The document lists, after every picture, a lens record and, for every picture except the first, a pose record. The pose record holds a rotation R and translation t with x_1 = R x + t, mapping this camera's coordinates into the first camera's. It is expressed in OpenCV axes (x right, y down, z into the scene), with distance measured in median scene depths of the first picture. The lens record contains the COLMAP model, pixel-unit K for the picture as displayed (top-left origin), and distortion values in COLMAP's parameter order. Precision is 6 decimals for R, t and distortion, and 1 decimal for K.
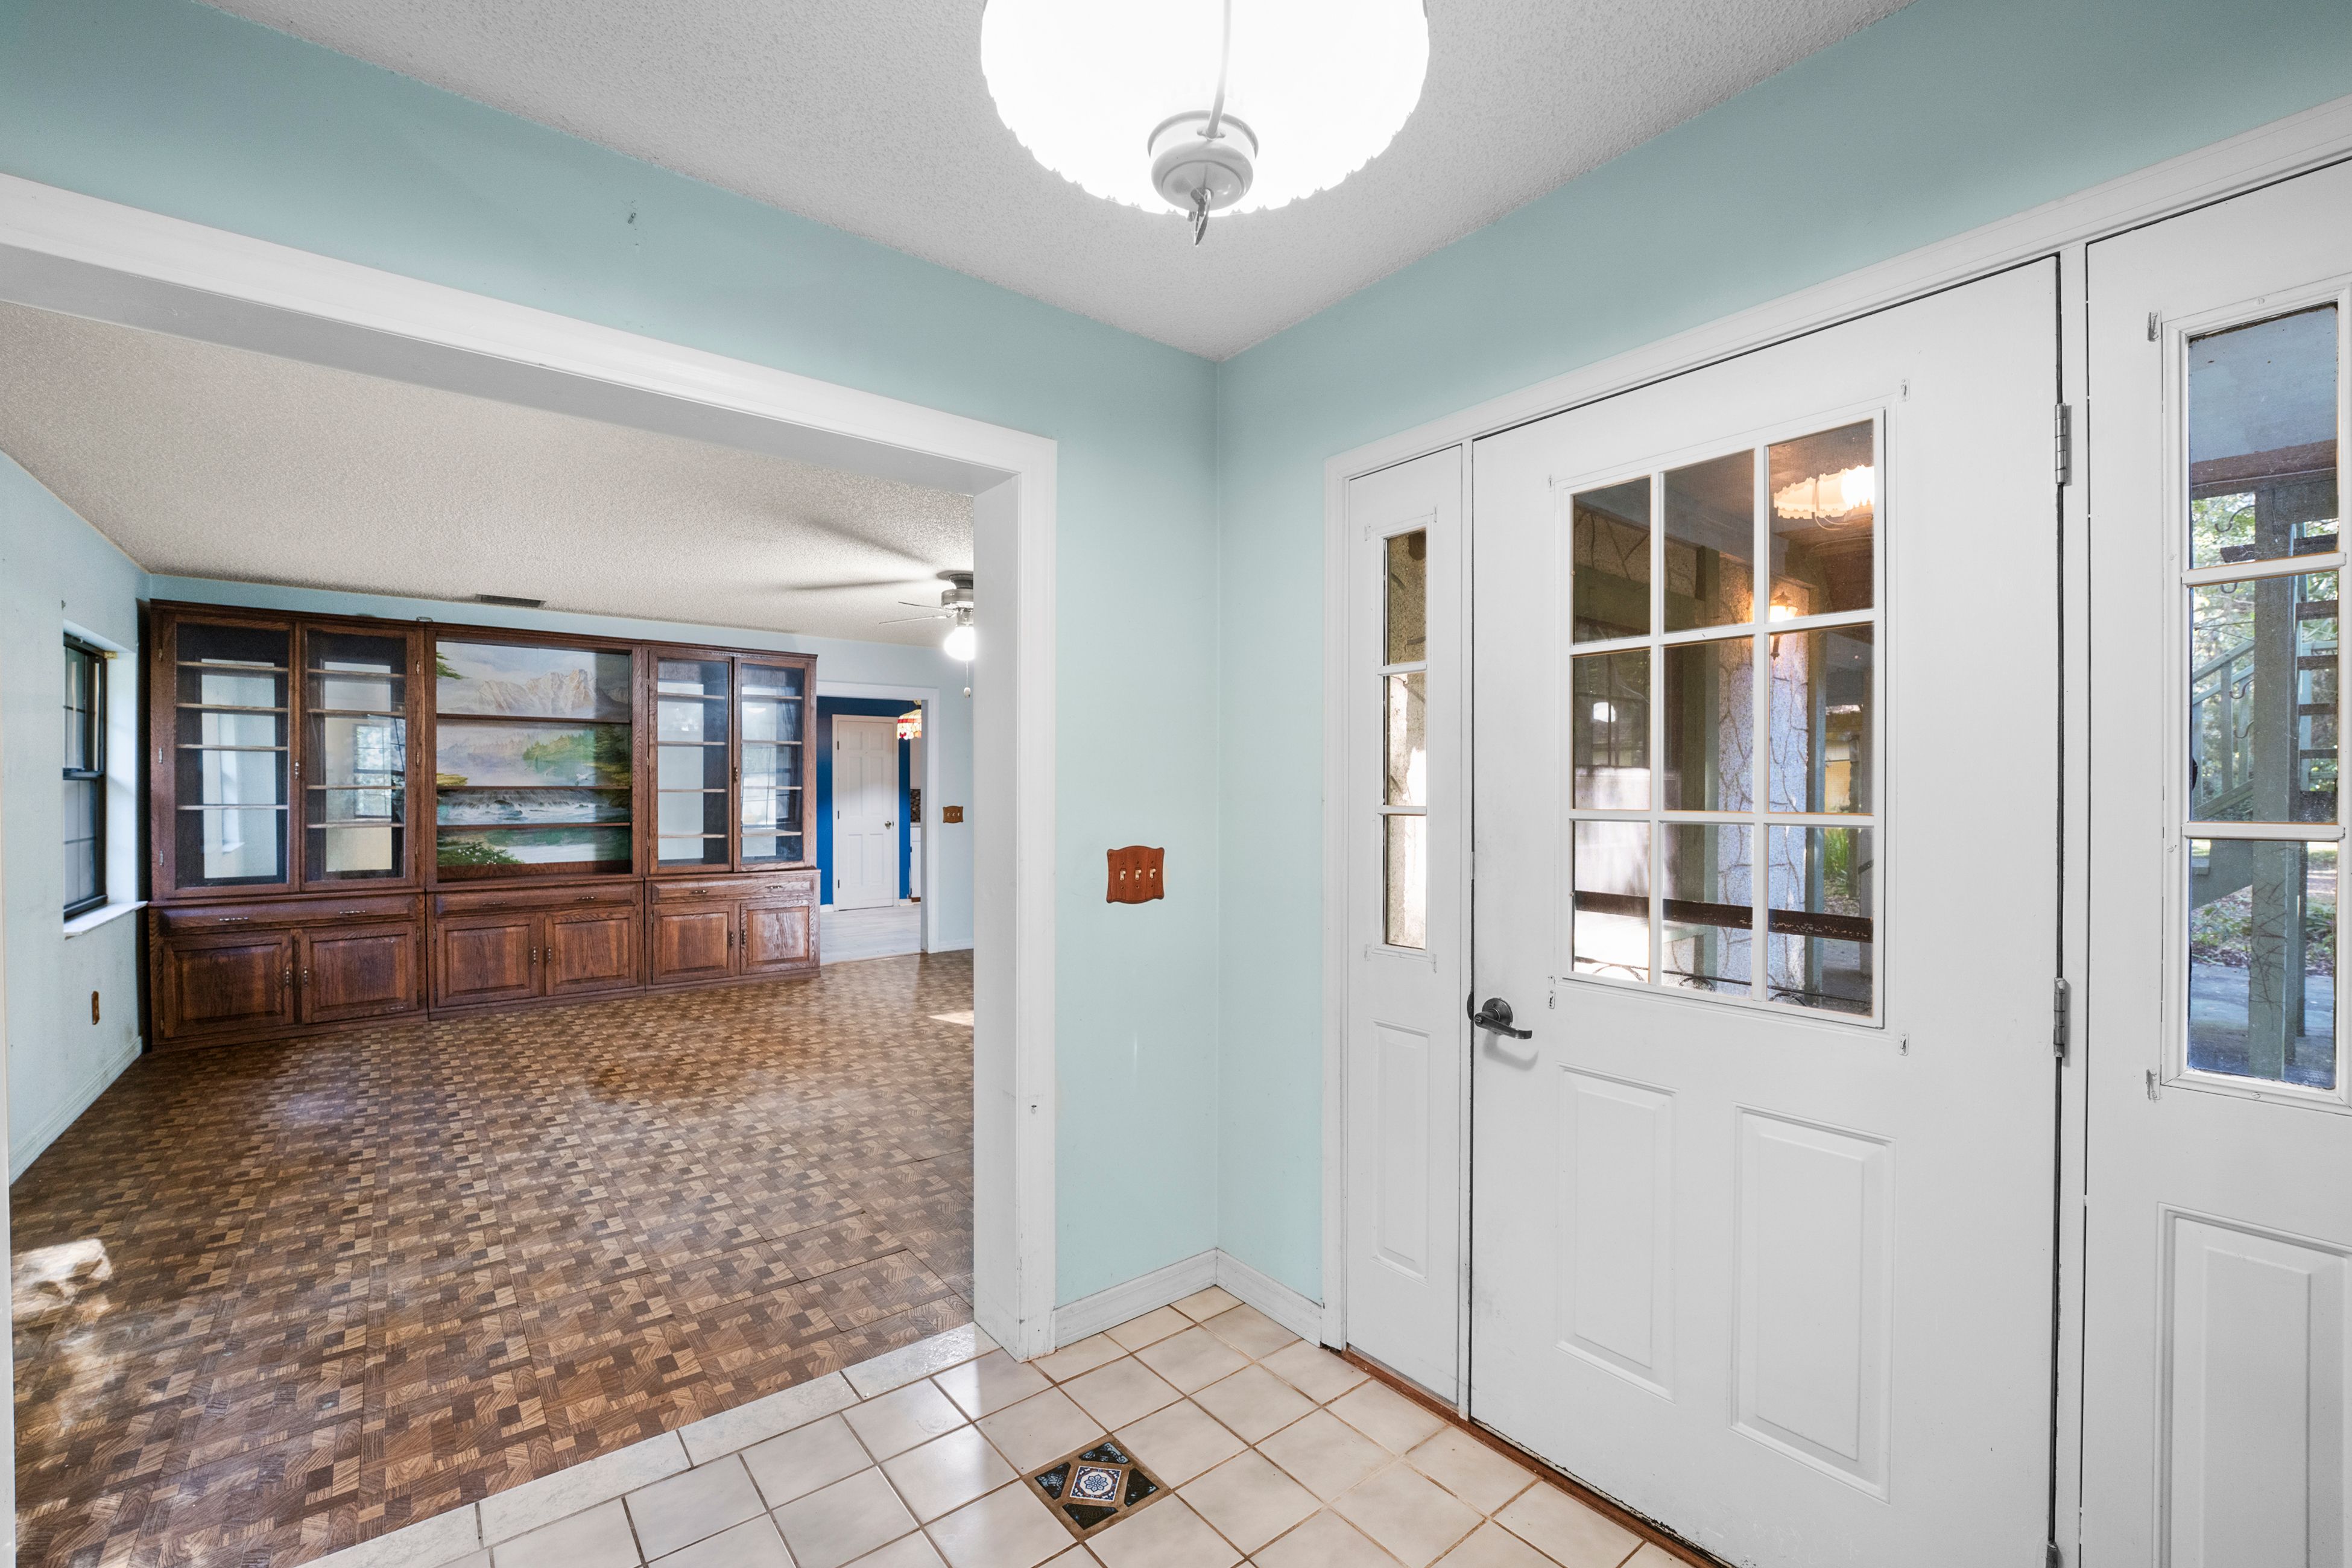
lens RADIAL K [[978.7, 0, 1172.6], [0, 978.7, 792.4], [0, 0, 1]] dist [-0.017429, -0.000125]
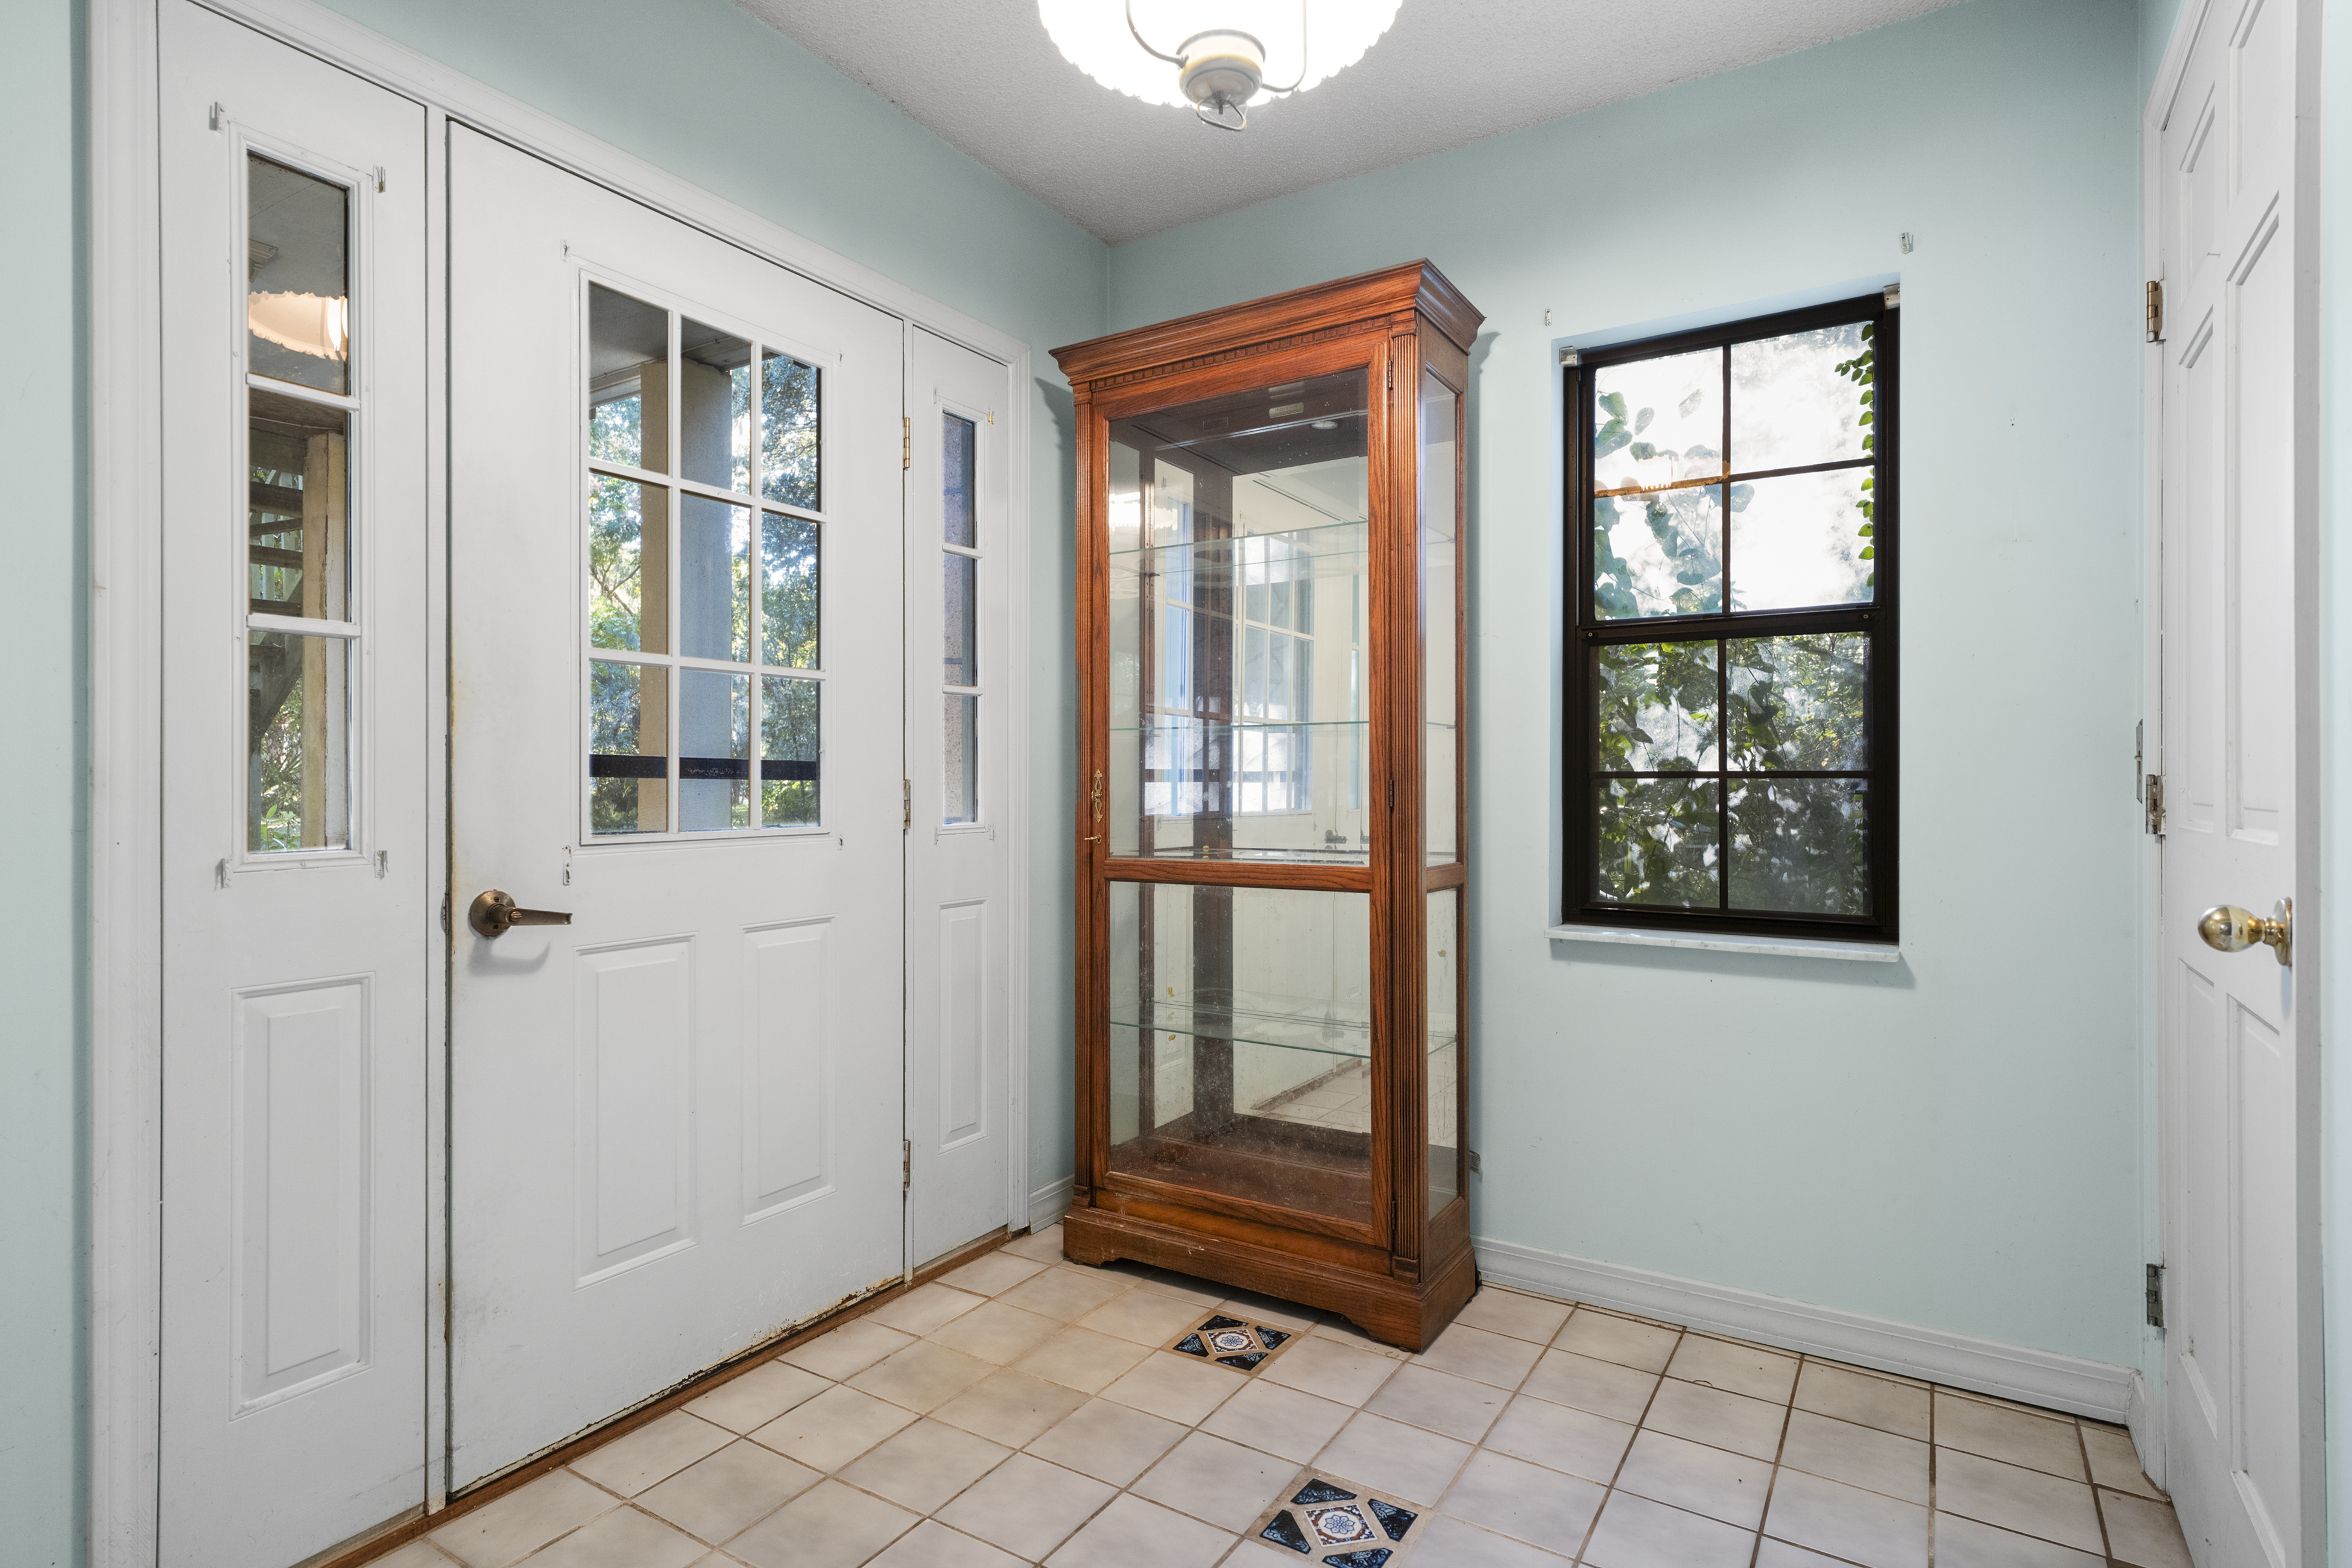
lens RADIAL K [[1200.1, 0, 1176.4], [0, 1200.1, 780.4], [0, 0, 1]] dist [0.005449, 0.001185]
pose [[-0.330134, 0.000920, 0.943934, -0.700232], [0.005640, 0.999984, 0.000998, 0.126511], [-0.943917, 0.005653, -0.330134, 0.793279]]
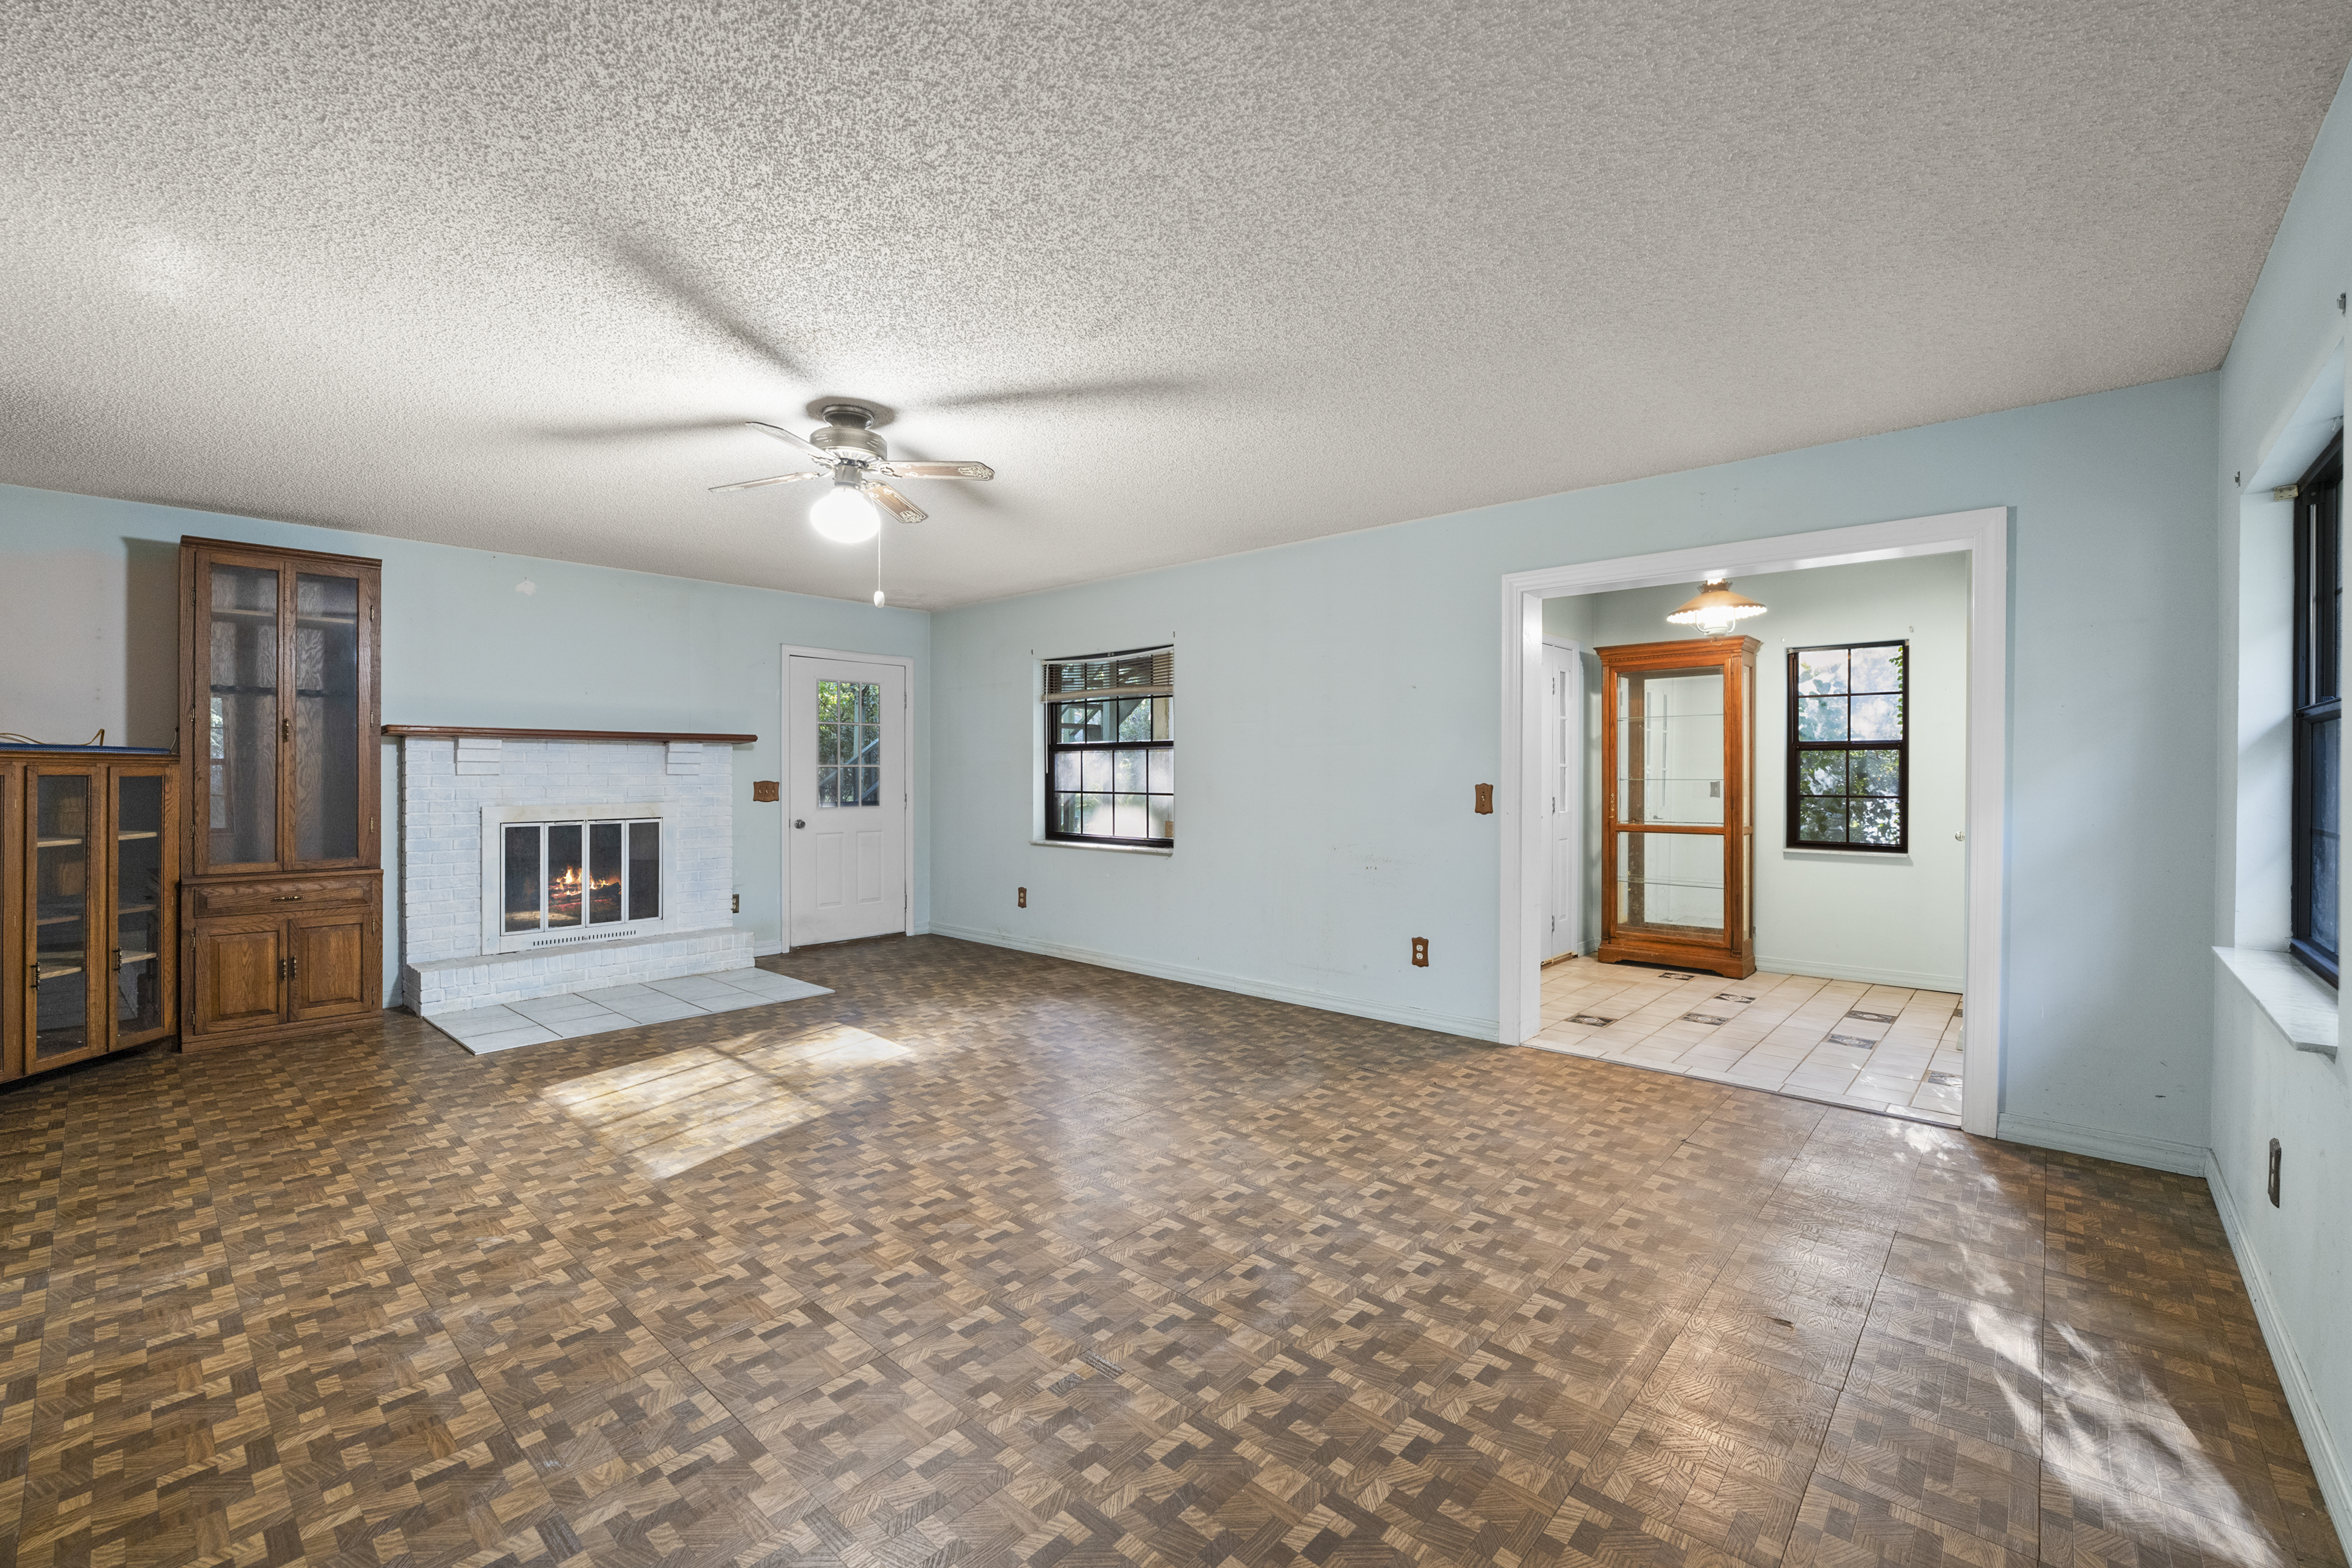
lens RADIAL K [[978.7, 0, 1173.3], [0, 978.7, 780.4], [0, 0, 1]] dist [-0.017429, -0.000125]
pose [[-0.159203, -0.004384, 0.987236, -2.462748], [0.002905, 0.999984, 0.004910, 0.047867], [-0.987242, 0.003650, -0.159188, 2.499084]]
